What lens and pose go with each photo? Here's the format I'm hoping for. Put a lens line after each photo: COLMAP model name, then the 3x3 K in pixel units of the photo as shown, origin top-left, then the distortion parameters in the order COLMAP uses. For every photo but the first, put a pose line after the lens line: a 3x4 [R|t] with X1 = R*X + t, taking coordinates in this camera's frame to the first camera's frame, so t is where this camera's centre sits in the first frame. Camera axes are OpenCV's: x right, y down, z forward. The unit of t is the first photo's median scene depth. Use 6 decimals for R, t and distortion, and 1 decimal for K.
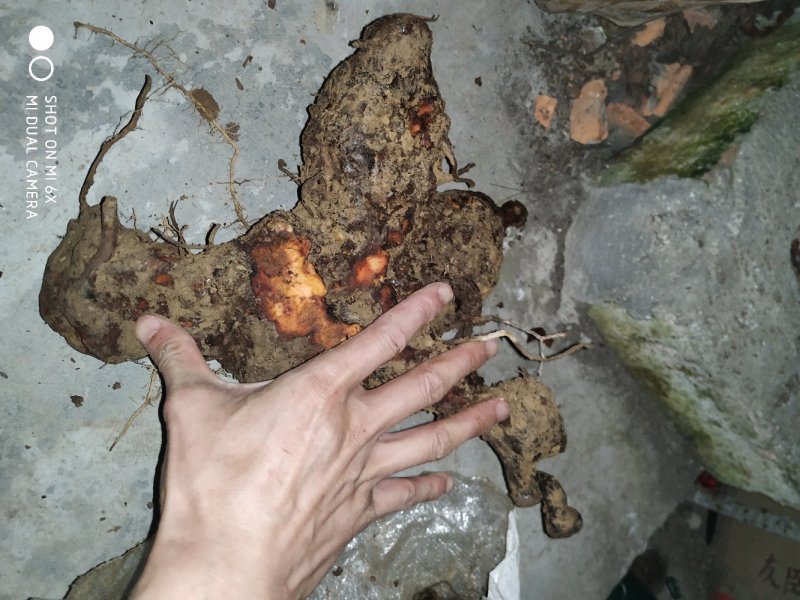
lens RADIAL K [[632.2, 0, 398.2], [0, 632.2, 302.1], [0, 0, 1]] dist [0.002782, -0.016405]
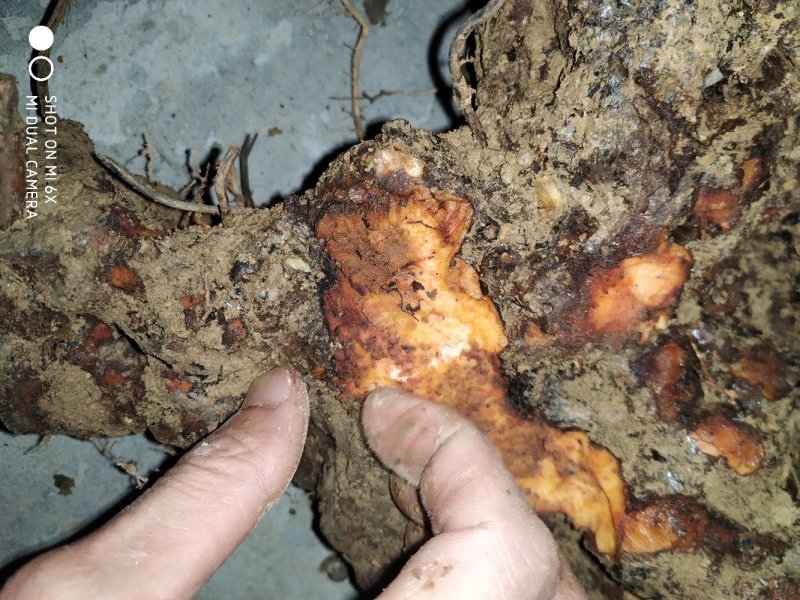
lens RADIAL K [[685.5, 0, 399.0], [0, 685.5, 307.2], [0, 0, 1]] dist [-0.000596, -0.051988]
pose [[0.927940, 0.087933, -0.362209, -0.025762], [-0.096403, 0.995328, -0.005340, -0.030169], [0.360047, 0.039873, 0.932082, 0.598526]]
